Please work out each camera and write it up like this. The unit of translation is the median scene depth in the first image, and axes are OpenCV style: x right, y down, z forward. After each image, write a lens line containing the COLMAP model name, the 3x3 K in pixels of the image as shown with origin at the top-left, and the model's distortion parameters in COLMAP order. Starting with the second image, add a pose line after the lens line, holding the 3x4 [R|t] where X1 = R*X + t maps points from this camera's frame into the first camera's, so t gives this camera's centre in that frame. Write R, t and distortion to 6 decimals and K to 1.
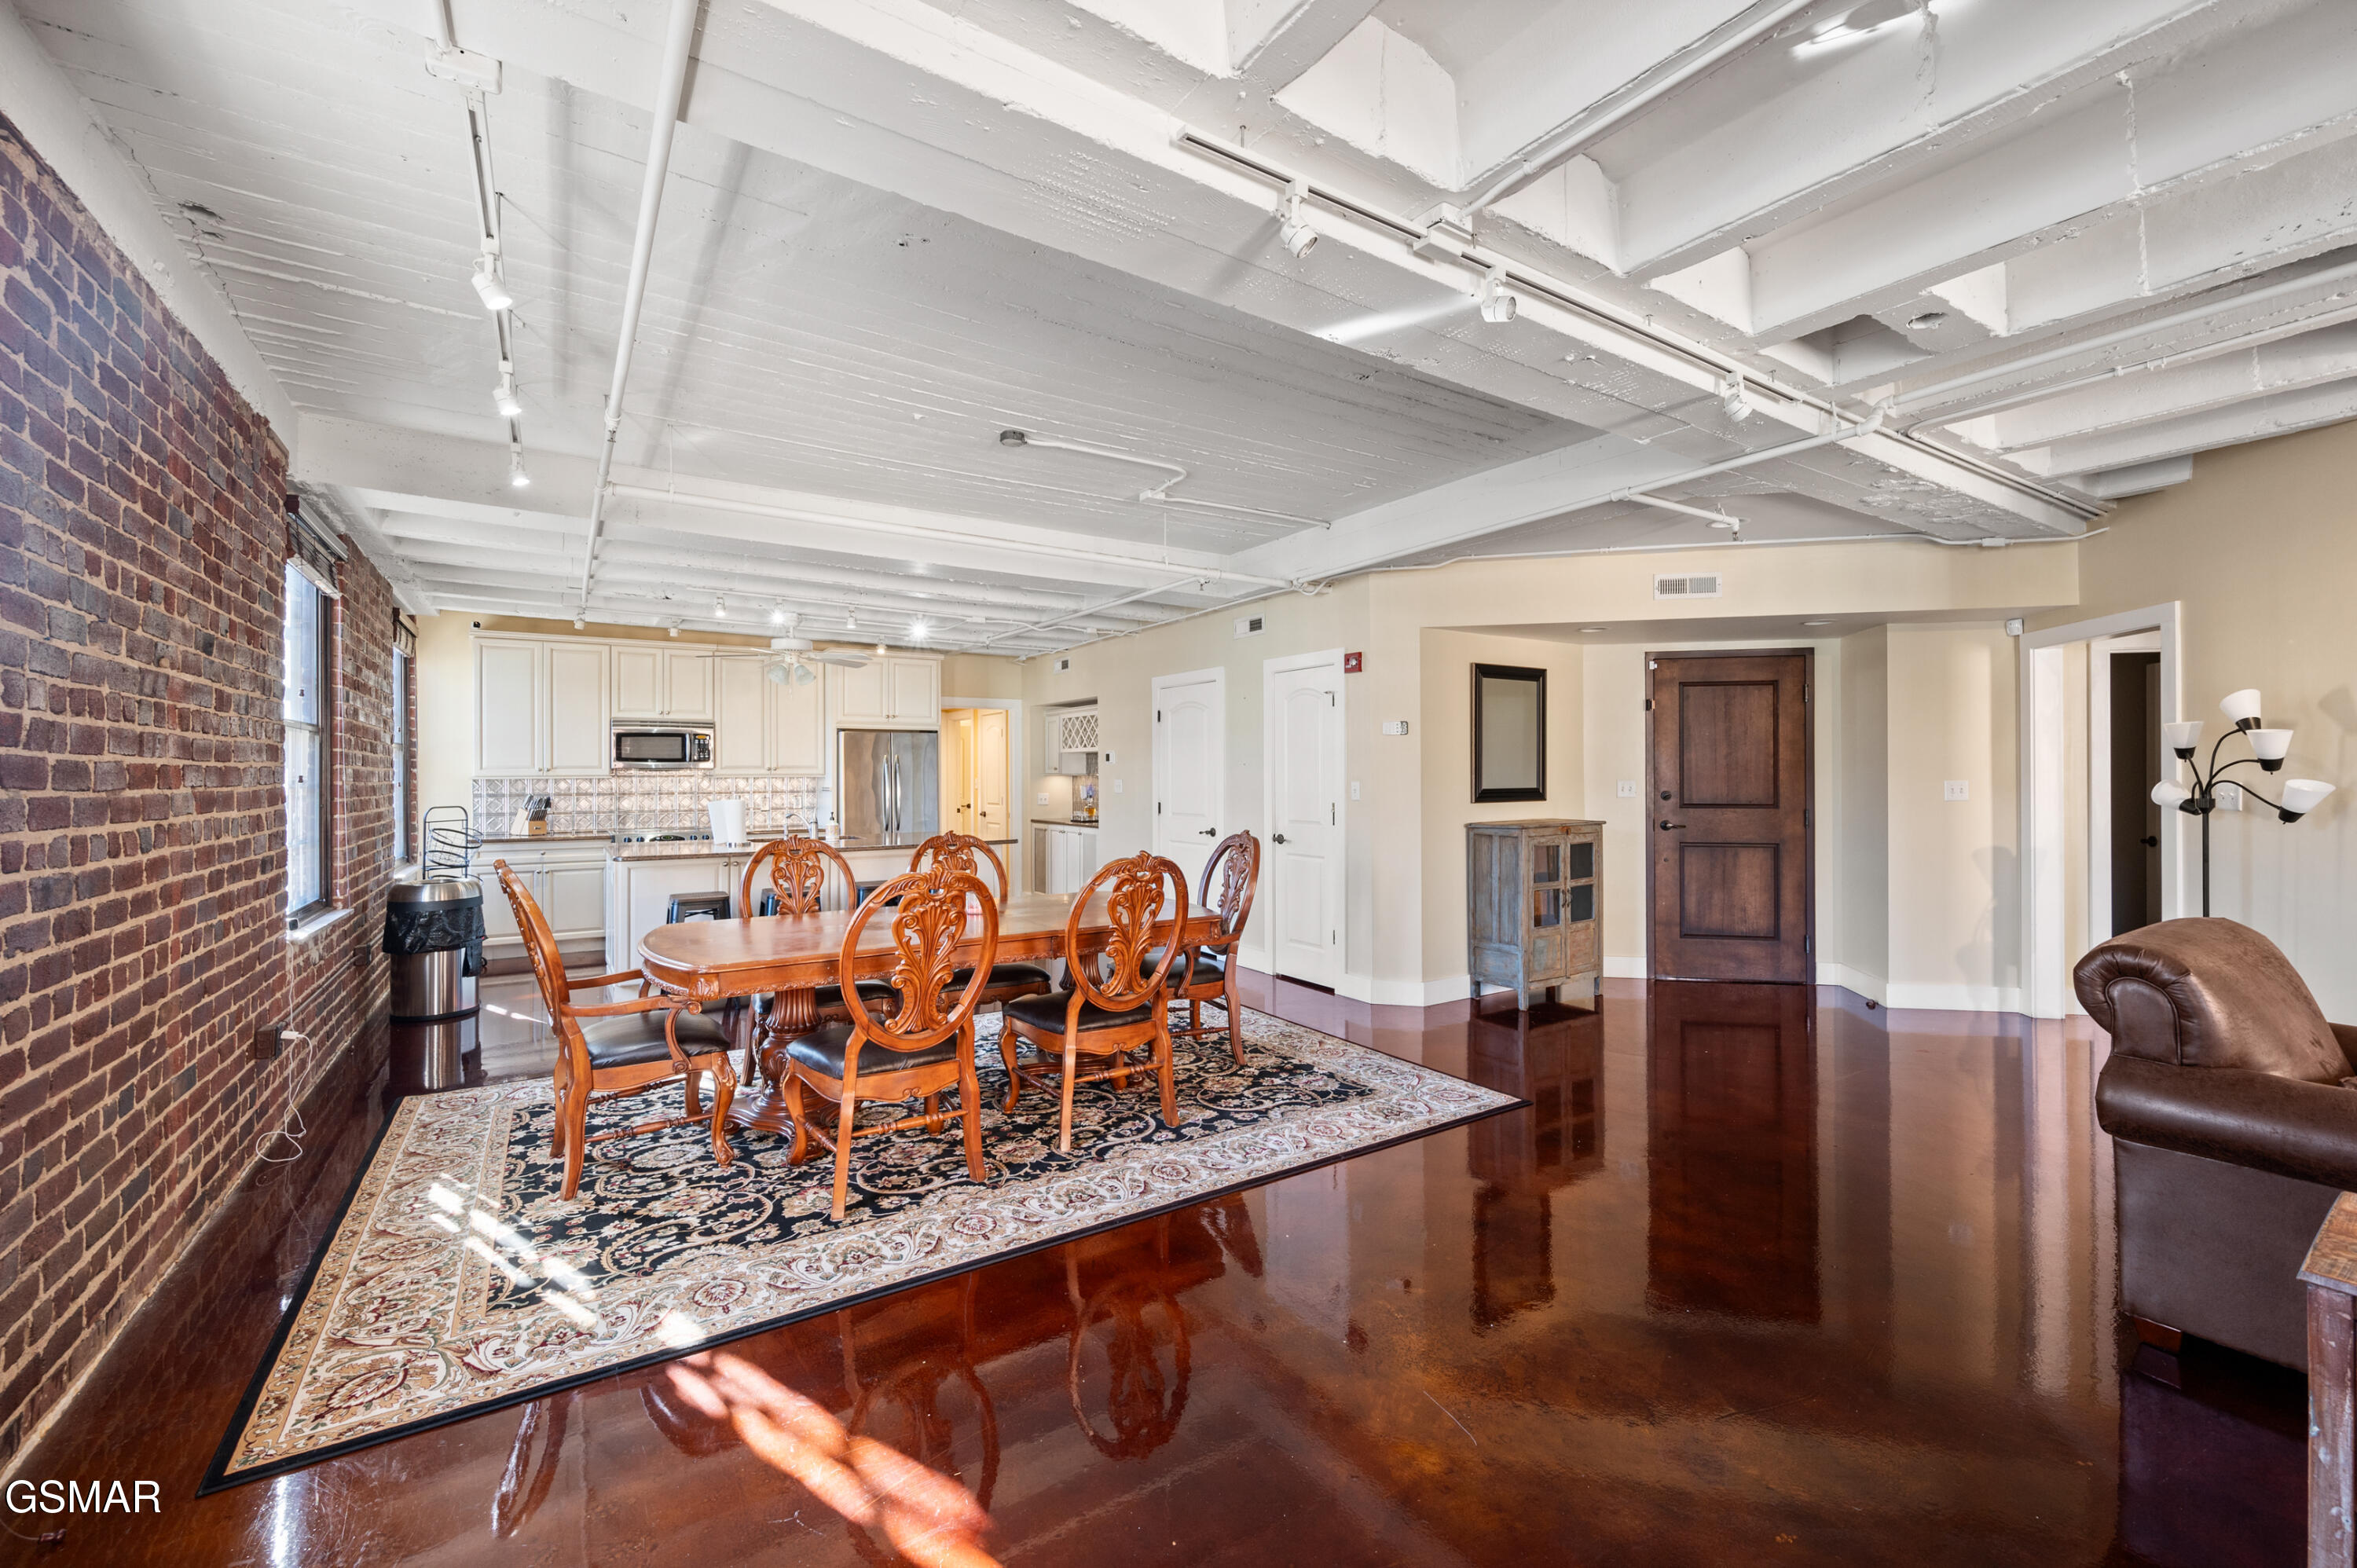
lens RADIAL K [[954.6, 0, 1178.0], [0, 954.6, 724.7], [0, 0, 1]] dist [0.000361, -0.000058]
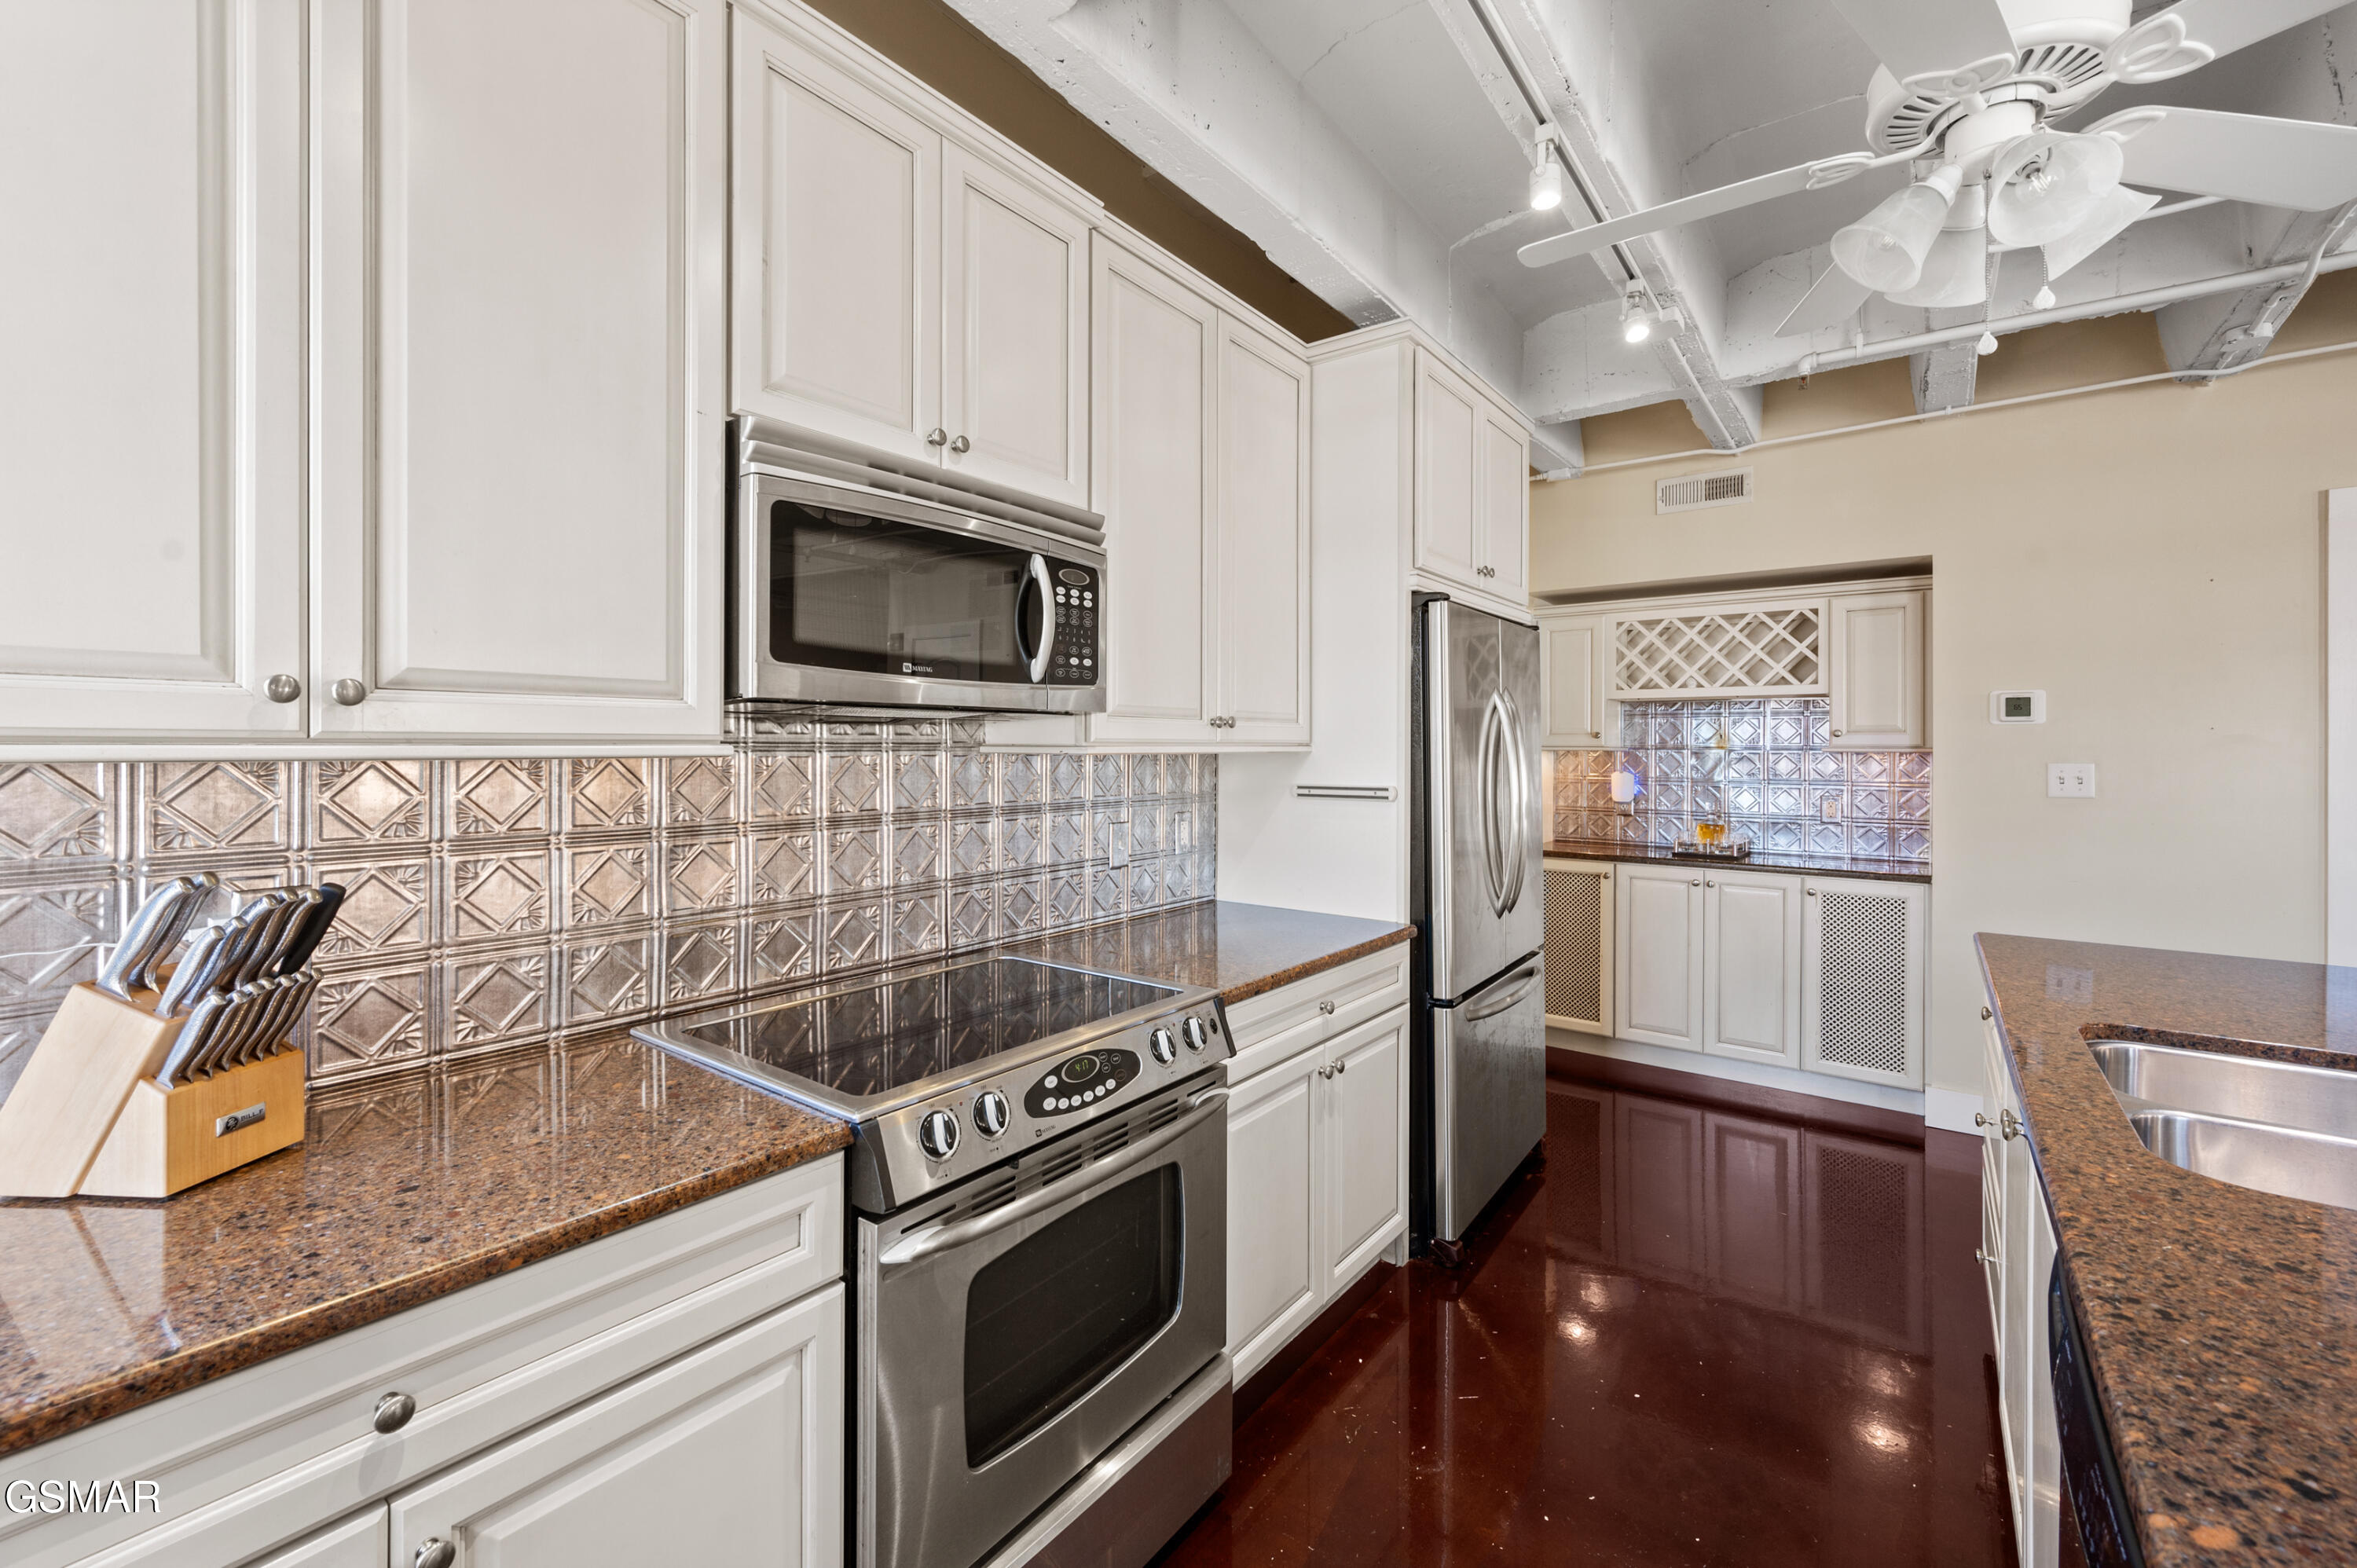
lens RADIAL K [[949.7, 0, 1181.8], [0, 949.7, 746.3], [0, 0, 1]] dist [-0.000814, 0.000388]
pose [[0.943553, 0.007608, 0.331133, -0.714944], [-0.024742, 0.998562, 0.047559, 0.054799], [-0.330295, -0.053067, 0.942385, 1.007049]]
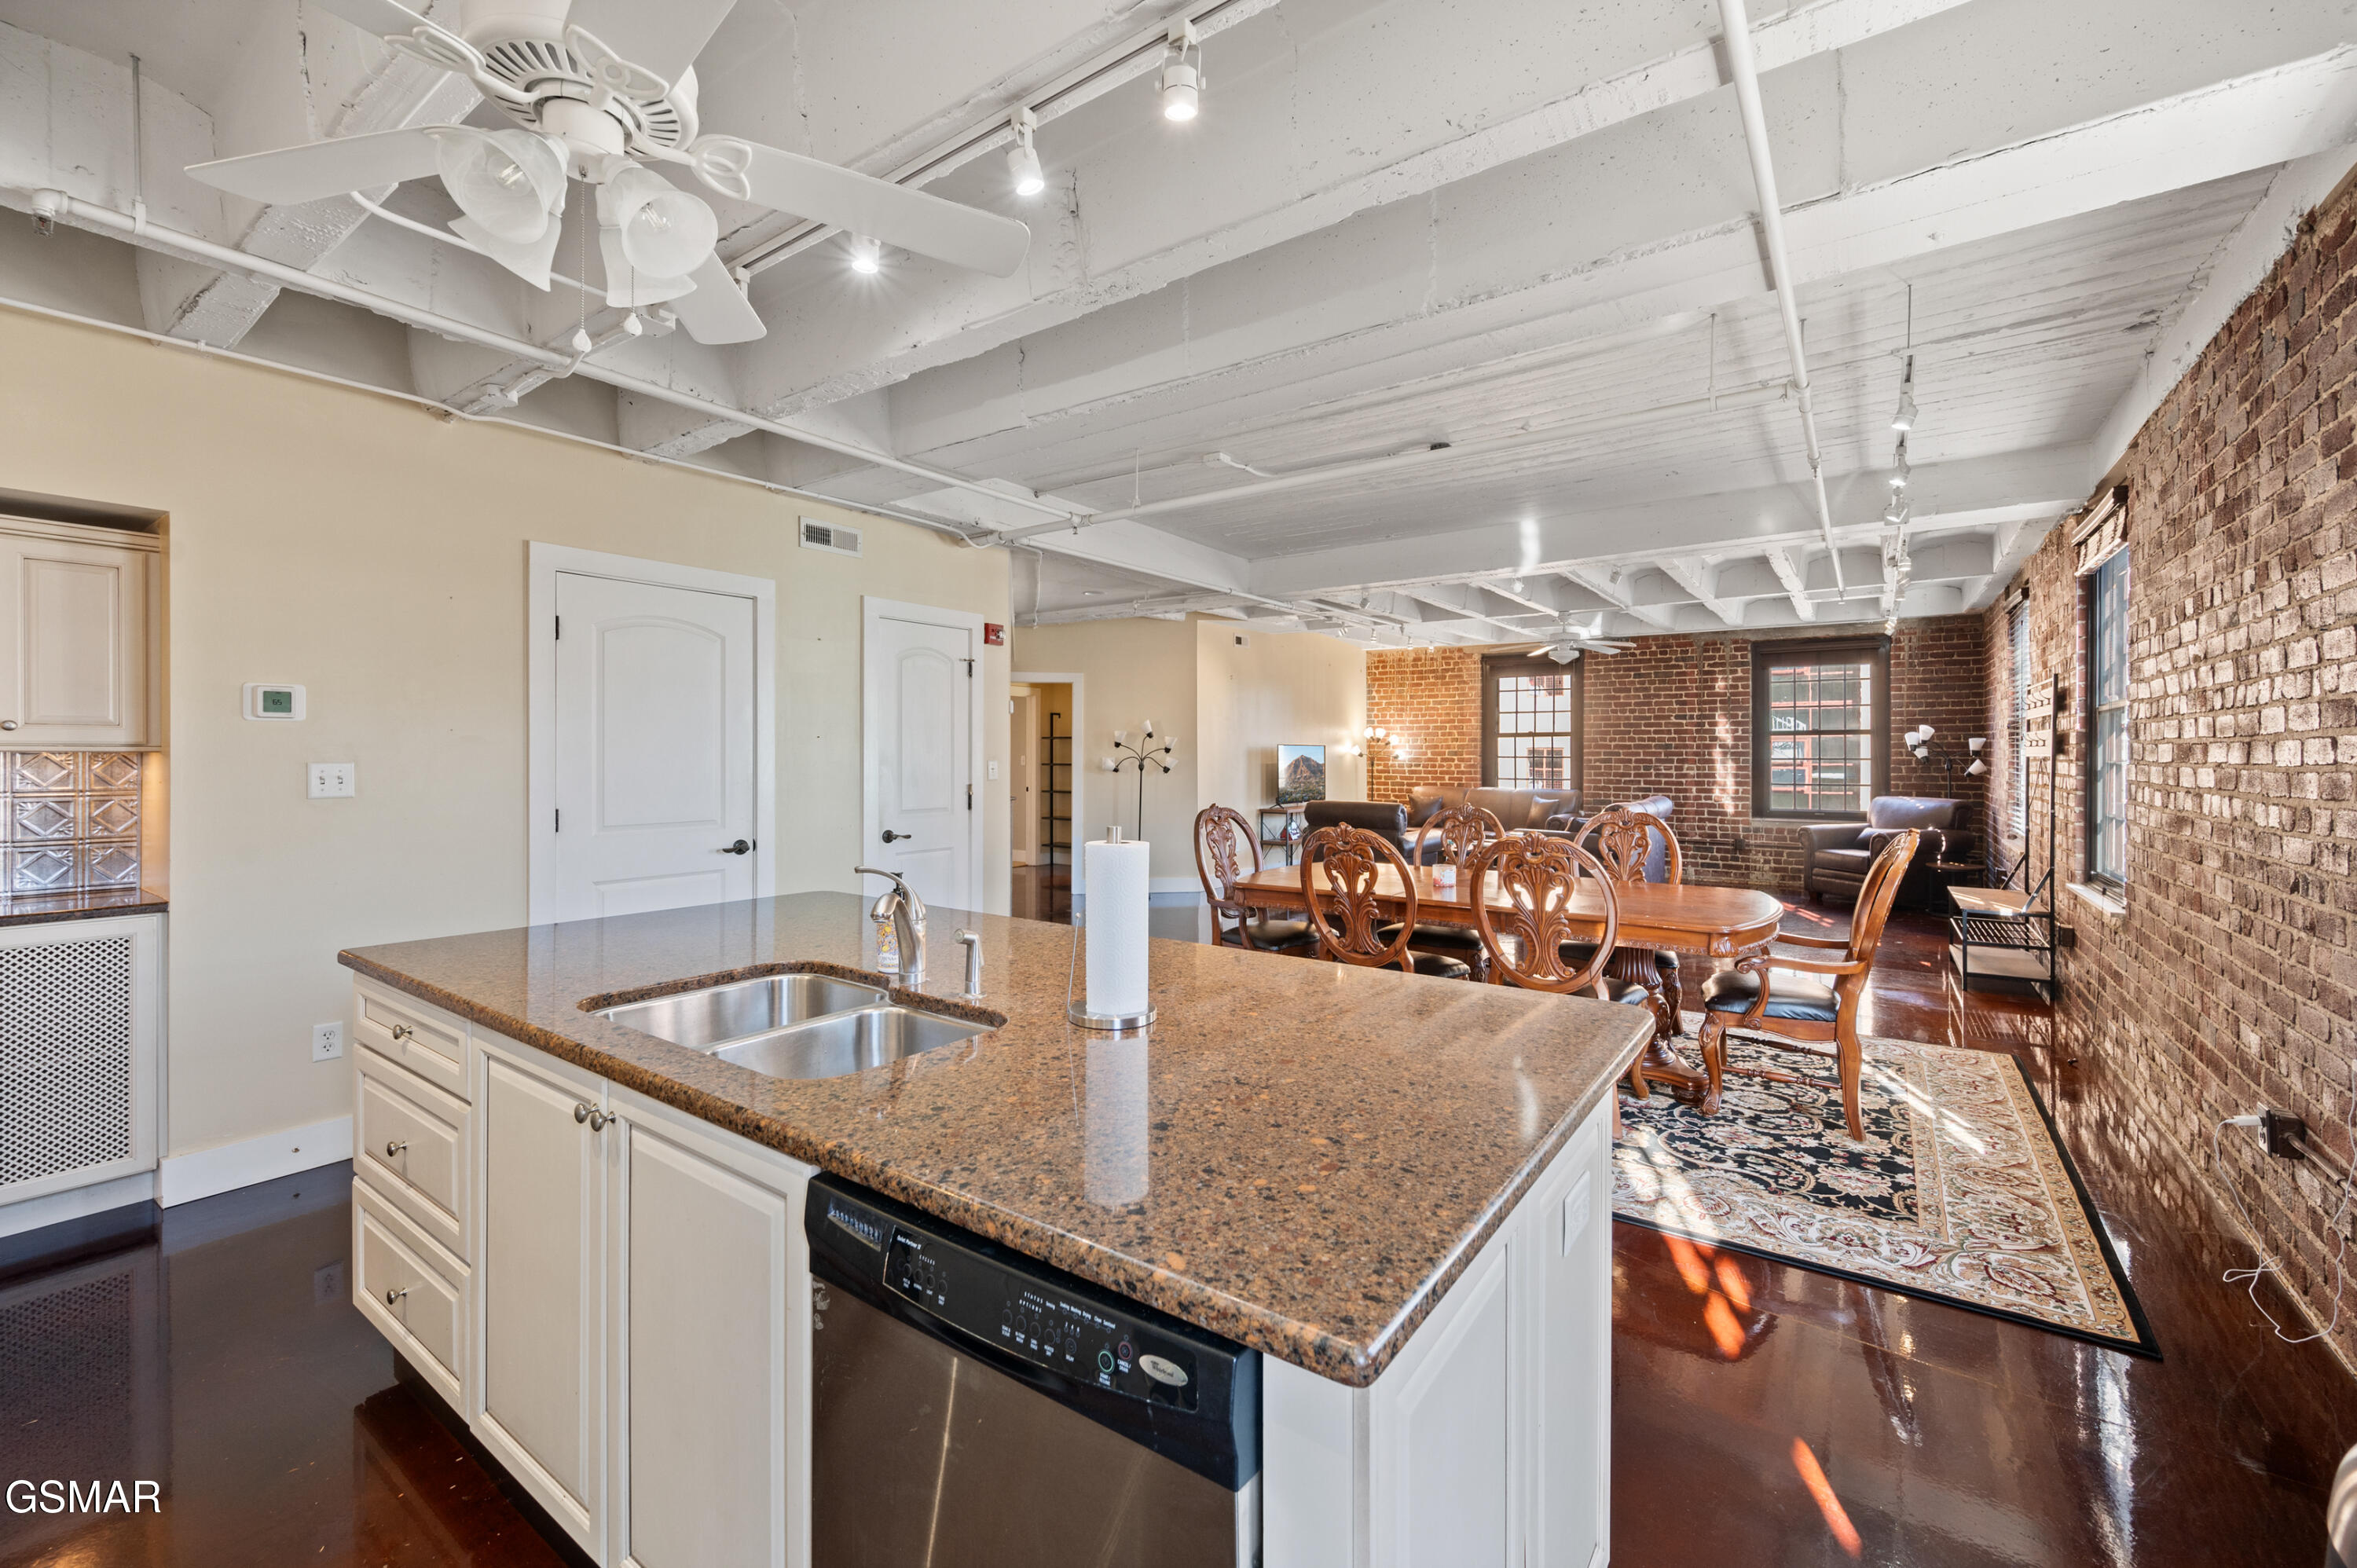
lens RADIAL K [[981.6, 0, 1146.4], [0, 981.6, 756.8], [0, 0, 1]] dist [0.000102, -0.000009]
pose [[-0.348781, -0.000310, 0.937204, -0.724248], [-0.051777, 0.998479, -0.018939, 0.061013], [-0.935773, -0.055132, -0.348266, 1.111792]]
